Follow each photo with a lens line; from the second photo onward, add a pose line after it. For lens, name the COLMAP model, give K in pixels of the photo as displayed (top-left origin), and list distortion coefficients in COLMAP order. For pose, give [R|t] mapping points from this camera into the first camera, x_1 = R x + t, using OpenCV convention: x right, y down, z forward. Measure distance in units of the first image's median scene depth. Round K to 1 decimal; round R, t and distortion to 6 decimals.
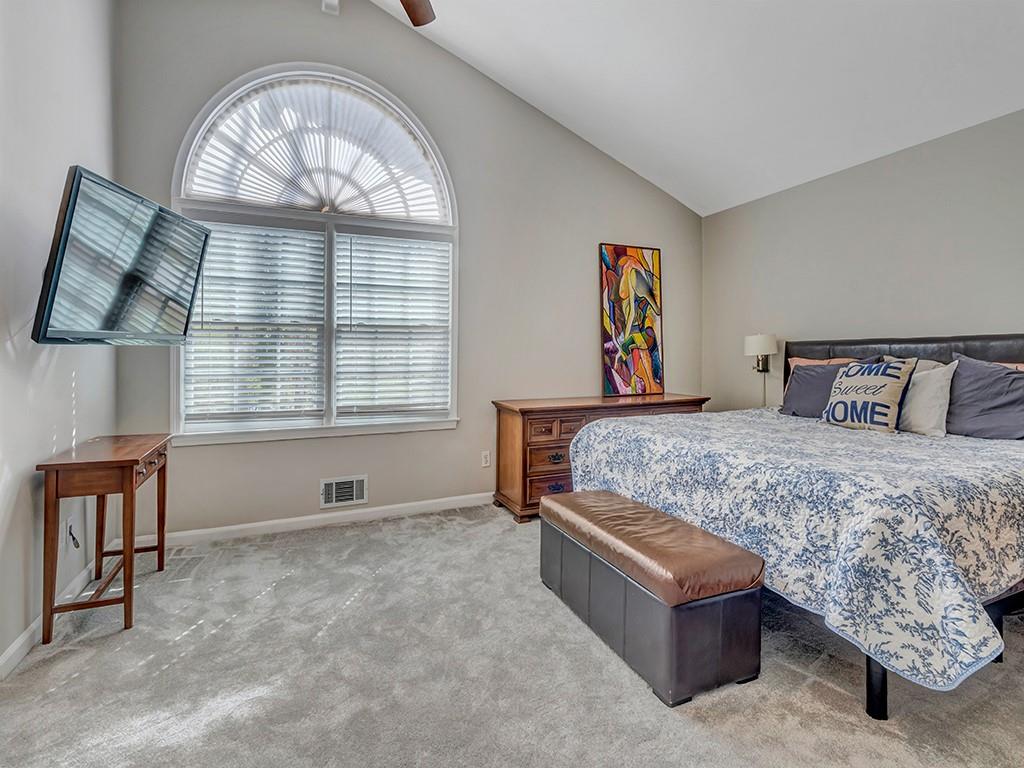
lens RADIAL K [[492.0, 0, 507.0], [0, 492.0, 364.0], [0, 0, 1]] dist [0.001639, -0.000218]
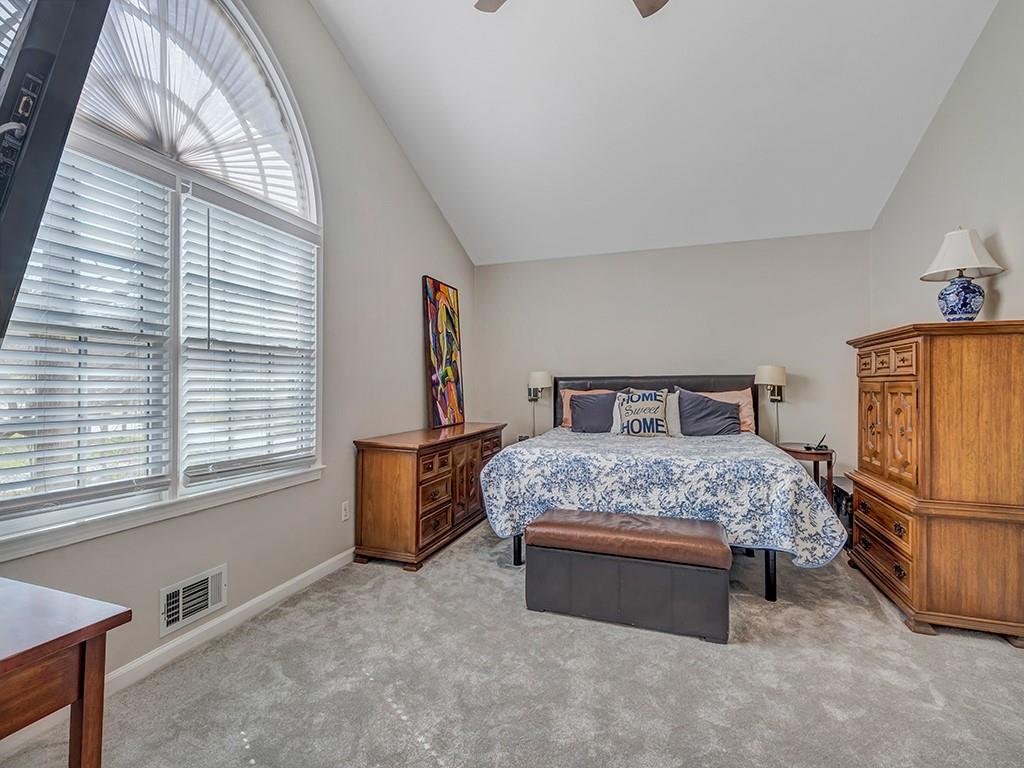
lens RADIAL K [[484.0, 0, 509.1], [0, 484.0, 390.2], [0, 0, 1]] dist [0.000294, -0.000012]
pose [[0.666316, -0.002804, 0.745664, -0.532475], [0.012592, 0.999893, -0.007493, -0.002918], [-0.745563, 0.014382, 0.666280, 0.270631]]
